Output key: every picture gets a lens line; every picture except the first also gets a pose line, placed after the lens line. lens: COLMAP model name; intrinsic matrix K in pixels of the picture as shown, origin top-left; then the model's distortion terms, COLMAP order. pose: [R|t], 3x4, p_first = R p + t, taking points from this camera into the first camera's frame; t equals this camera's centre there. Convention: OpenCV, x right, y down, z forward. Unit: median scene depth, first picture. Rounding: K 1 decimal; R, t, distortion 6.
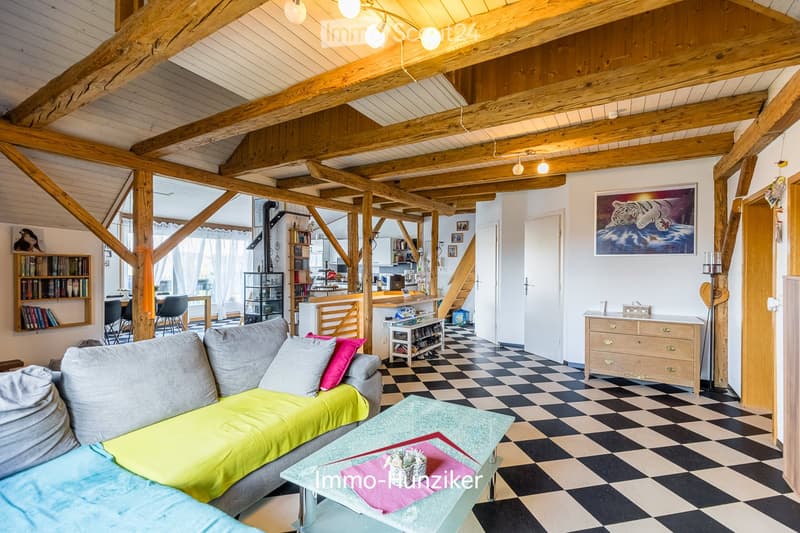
lens RADIAL K [[355.7, 0, 399.6], [0, 355.7, 270.2], [0, 0, 1]] dist [0.000960, 0.000017]
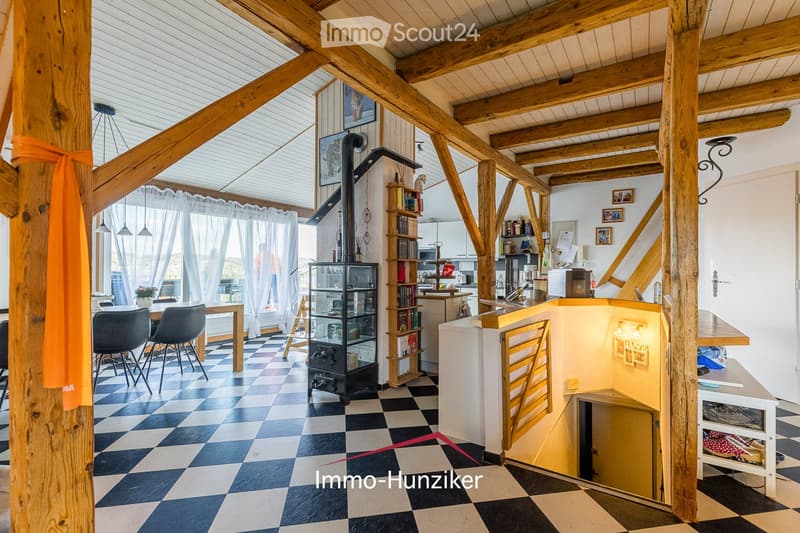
lens RADIAL K [[364.7, 0, 409.2], [0, 364.7, 271.1], [0, 0, 1]] dist [0.002414, 0.000285]
pose [[0.999606, 0.000531, -0.028080, -0.255132], [-0.000635, 0.999993, -0.003701, 0.019016], [0.028077, 0.003718, 0.999599, 0.429092]]
